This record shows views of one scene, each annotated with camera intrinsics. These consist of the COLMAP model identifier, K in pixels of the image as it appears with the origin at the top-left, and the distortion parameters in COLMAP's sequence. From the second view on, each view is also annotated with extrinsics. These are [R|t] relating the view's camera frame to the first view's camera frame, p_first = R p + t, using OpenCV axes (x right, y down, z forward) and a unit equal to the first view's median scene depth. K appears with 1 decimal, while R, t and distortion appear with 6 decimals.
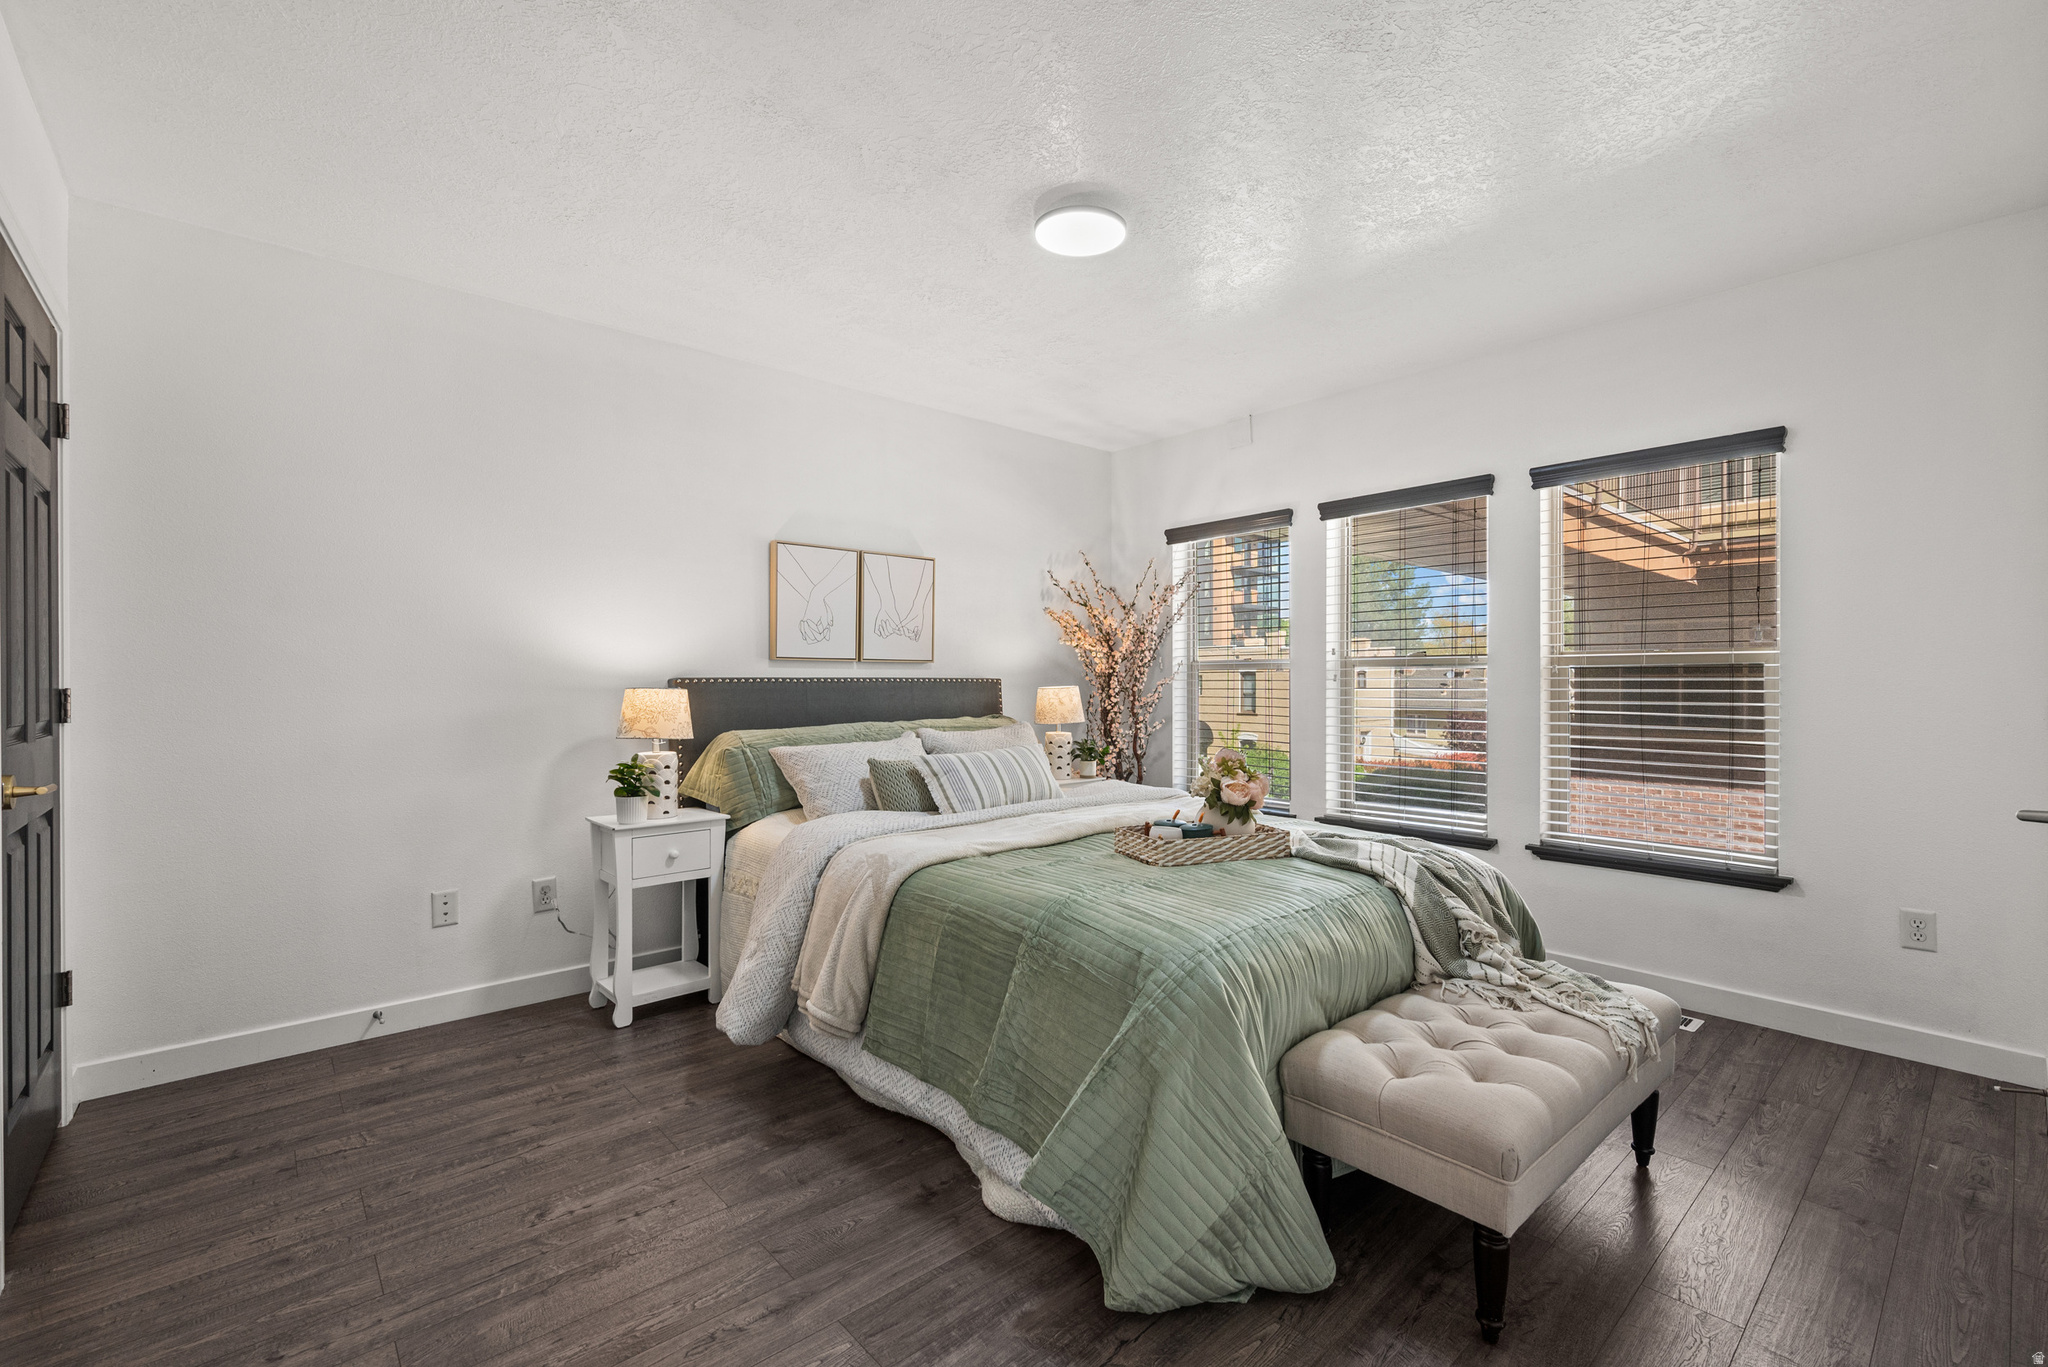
lens RADIAL K [[884.7, 0, 1028.0], [0, 884.7, 683.1], [0, 0, 1]] dist [-0.002574, -0.000188]
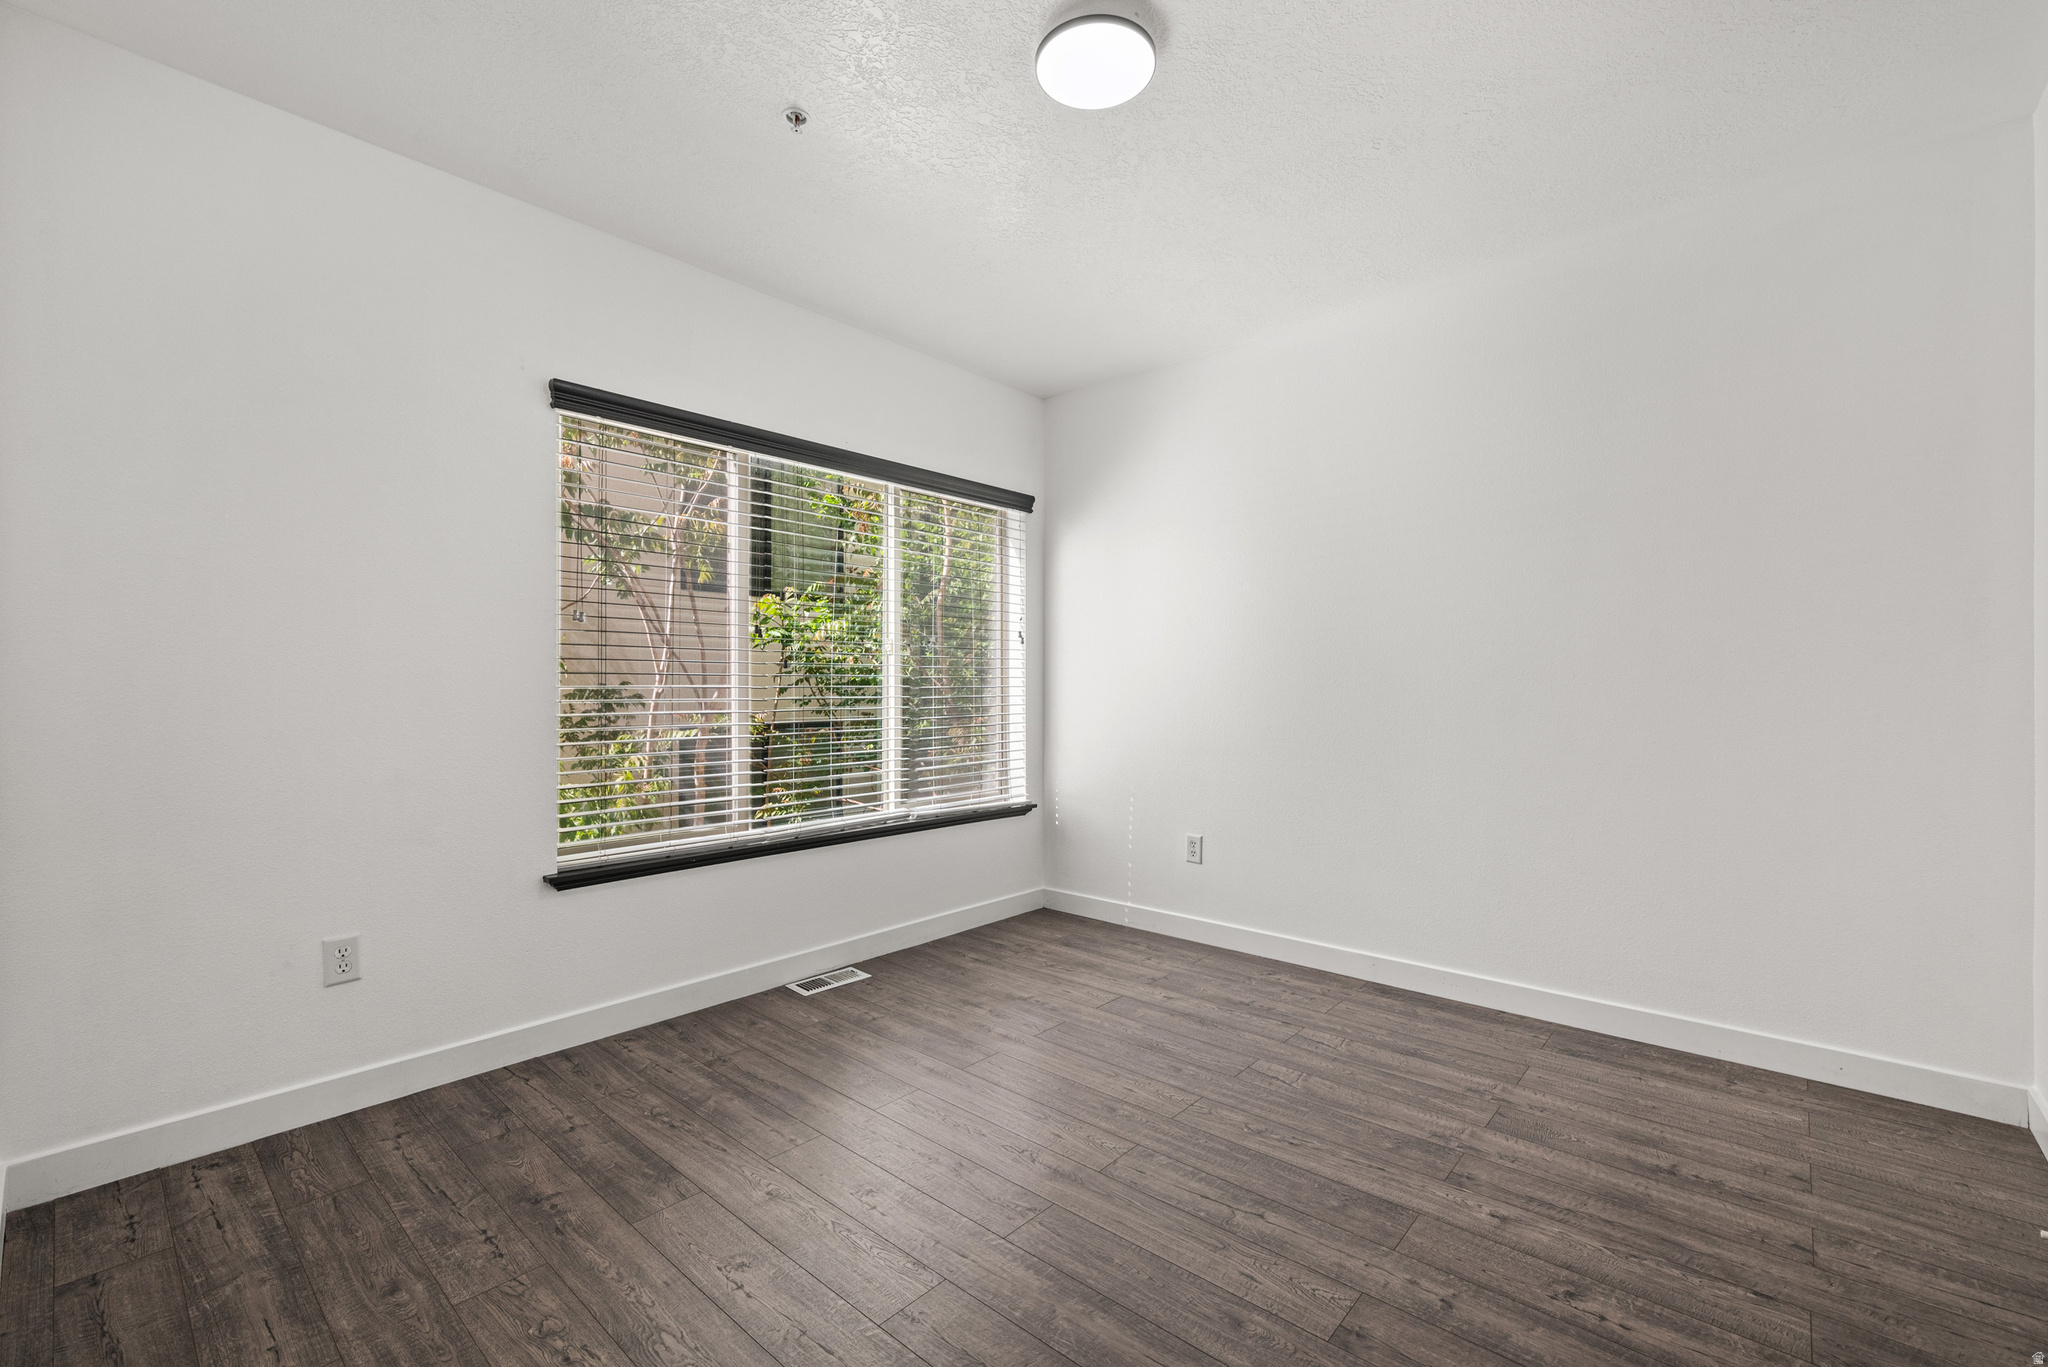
lens RADIAL K [[884.7, 0, 1023.7], [0, 884.7, 680.9], [0, 0, 1]] dist [-0.002574, -0.000188]
pose [[0.114573, 0.004565, -0.993404, 0.416273], [-0.002816, 0.999987, 0.004271, 0.016002], [0.993411, 0.002309, 0.114584, 0.682110]]
